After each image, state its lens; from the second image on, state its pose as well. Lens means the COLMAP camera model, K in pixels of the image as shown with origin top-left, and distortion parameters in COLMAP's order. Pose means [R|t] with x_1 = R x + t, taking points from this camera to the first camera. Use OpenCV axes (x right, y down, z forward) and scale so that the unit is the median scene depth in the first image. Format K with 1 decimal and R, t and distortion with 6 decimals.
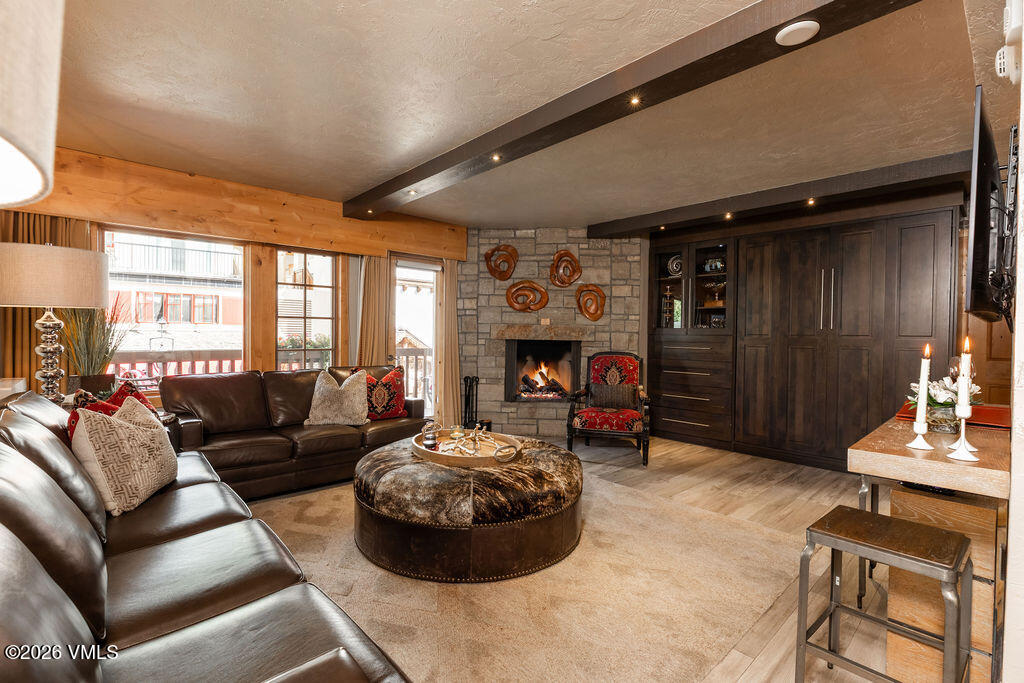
lens RADIAL K [[459.9, 0, 510.8], [0, 459.9, 342.2], [0, 0, 1]] dist [-0.023007, 0.006643]
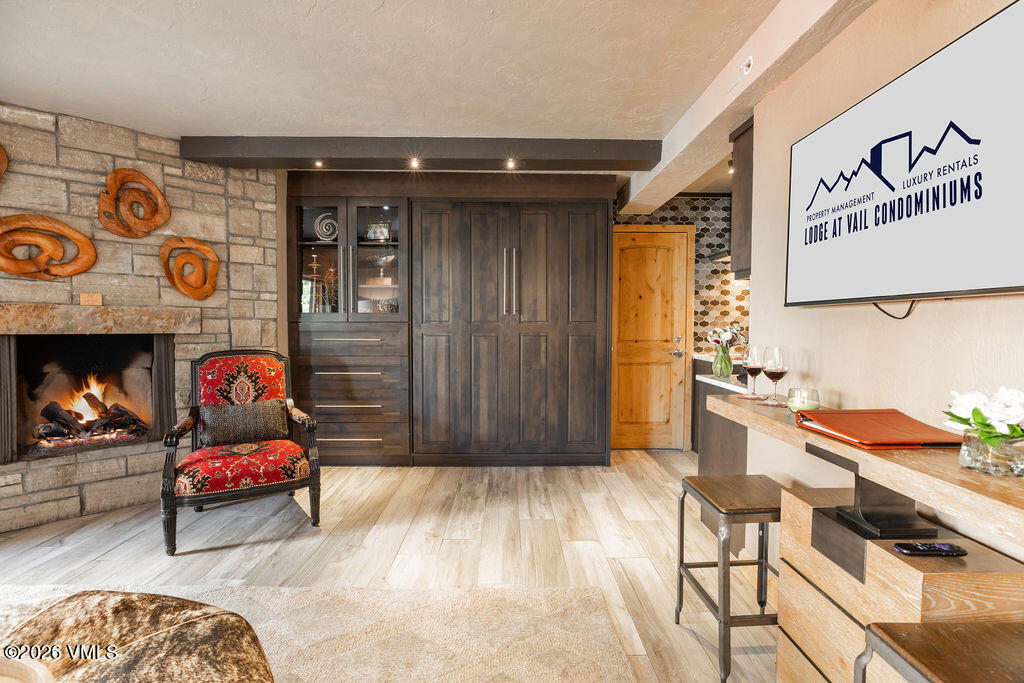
lens RADIAL K [[459.9, 0, 510.8], [0, 459.9, 342.2], [0, 0, 1]] dist [-0.023007, 0.006643]
pose [[0.665120, -0.039989, 0.745665, 0.007209], [0.017636, 0.999128, 0.037851, -0.008351], [-0.746528, -0.012025, 0.665245, 0.376146]]
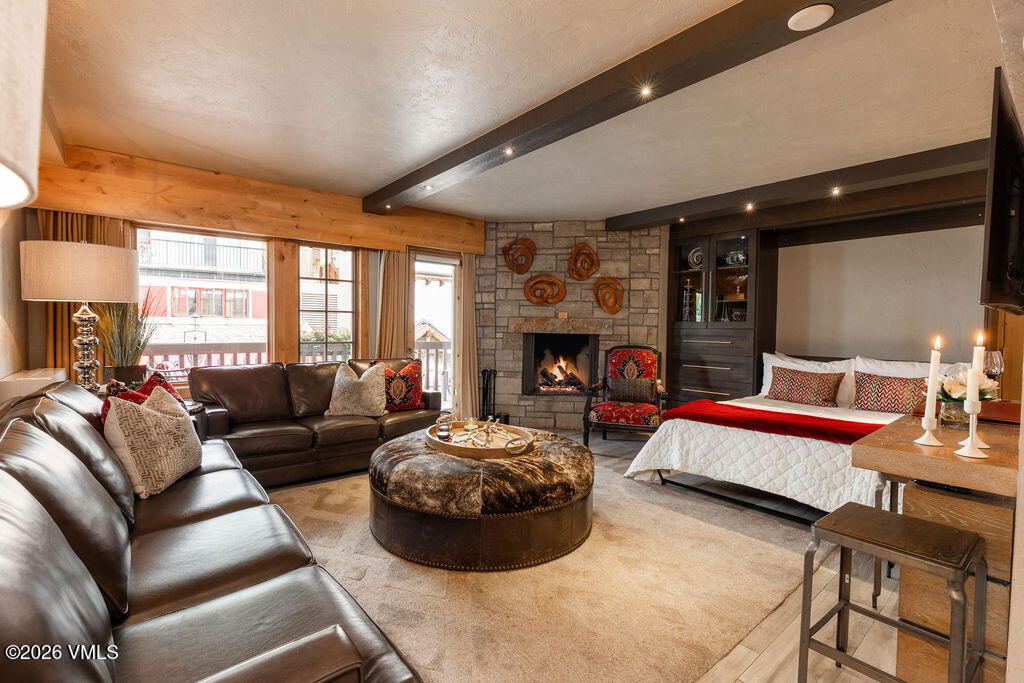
lens RADIAL K [[459.9, 0, 510.8], [0, 459.9, 342.2], [0, 0, 1]] dist [-0.023007, 0.006643]
pose [[0.998716, 0.002644, -0.050598, 0.016226], [-0.001951, 0.999904, 0.013743, 0.000617], [0.050629, -0.013627, 0.998625, -0.004489]]
